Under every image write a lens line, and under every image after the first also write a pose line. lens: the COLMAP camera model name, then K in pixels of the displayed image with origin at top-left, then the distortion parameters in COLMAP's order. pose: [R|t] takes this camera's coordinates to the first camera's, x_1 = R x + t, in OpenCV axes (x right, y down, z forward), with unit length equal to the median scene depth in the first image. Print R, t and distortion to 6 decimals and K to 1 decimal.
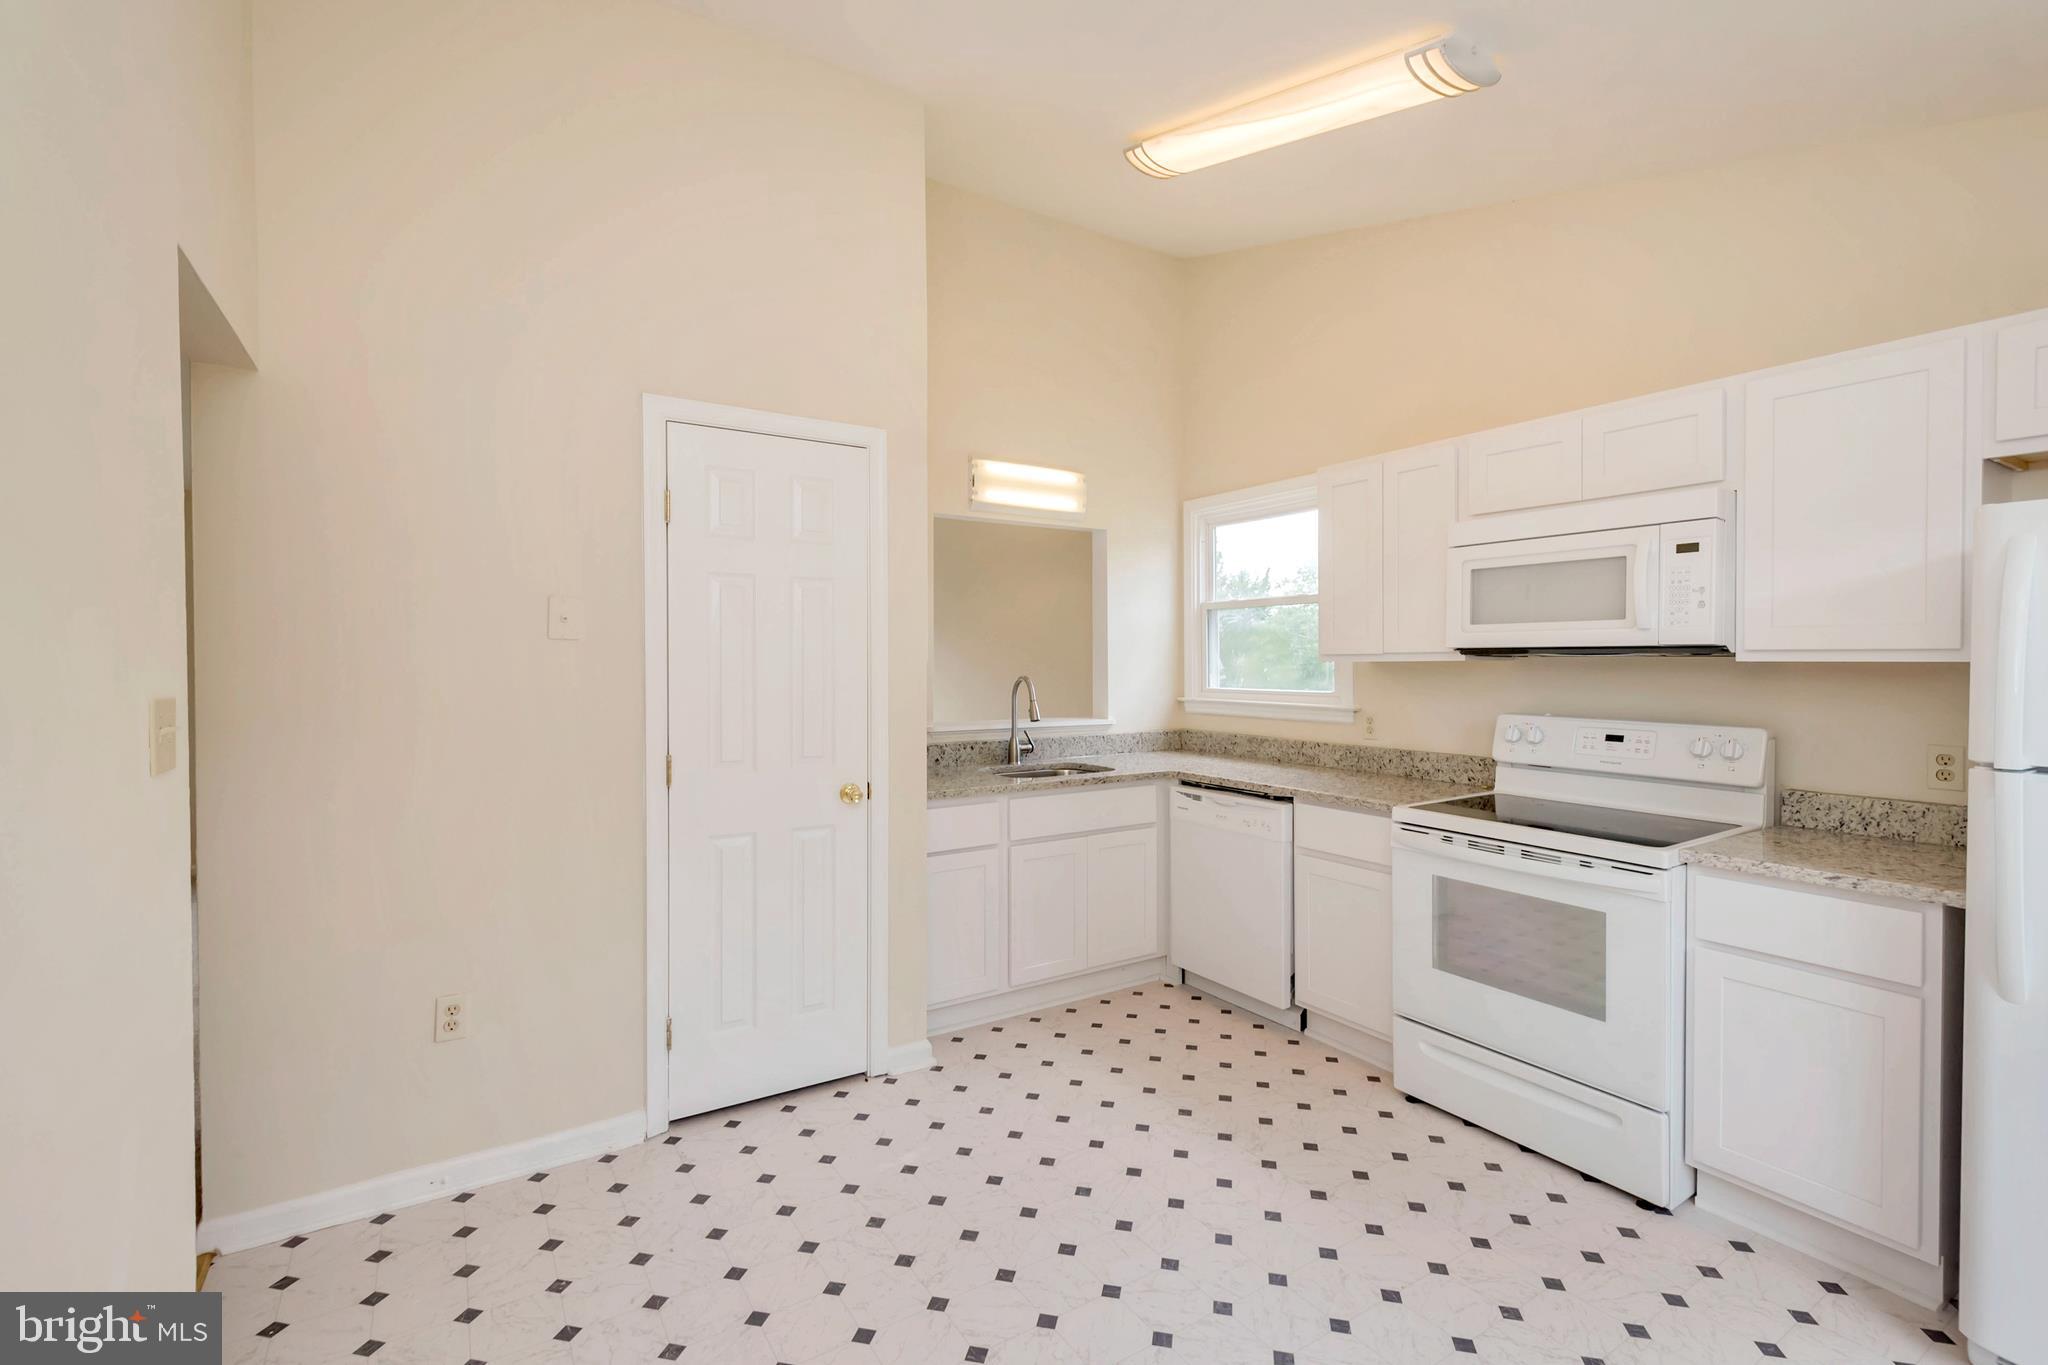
lens RADIAL K [[904.6, 0, 1016.3], [0, 904.6, 663.0], [0, 0, 1]] dist [0.008825, -0.002480]
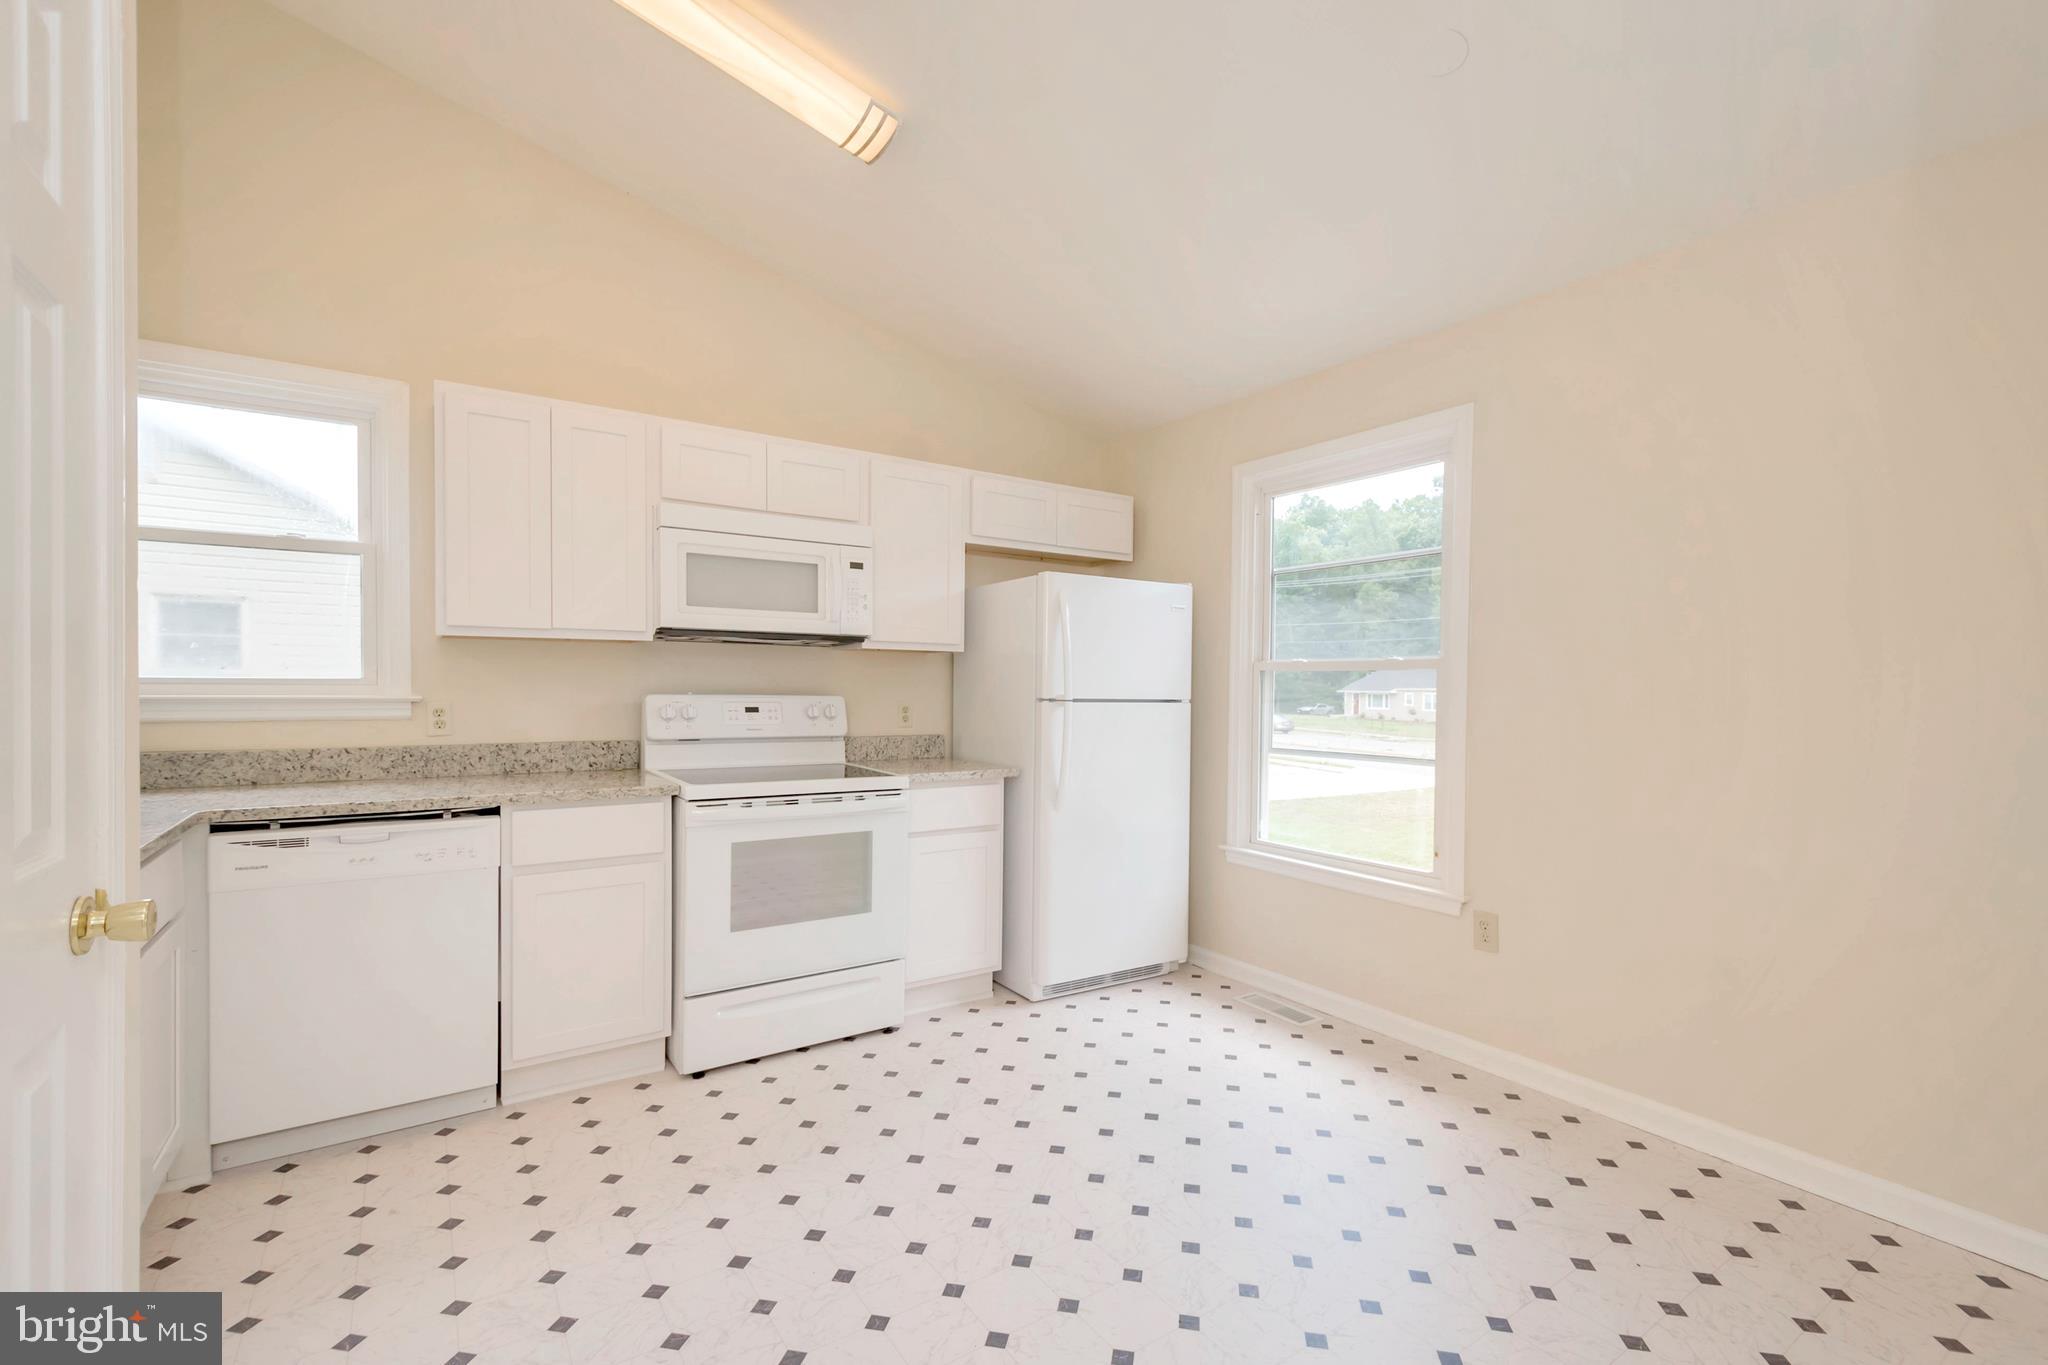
lens RADIAL K [[904.6, 0, 1049.6], [0, 904.6, 691.9], [0, 0, 1]] dist [0.008825, -0.002480]
pose [[-0.049376, -0.005557, 0.998765, -0.550255], [-0.005321, 0.999972, 0.005300, 0.048241], [-0.998766, -0.005053, -0.049404, 0.632400]]
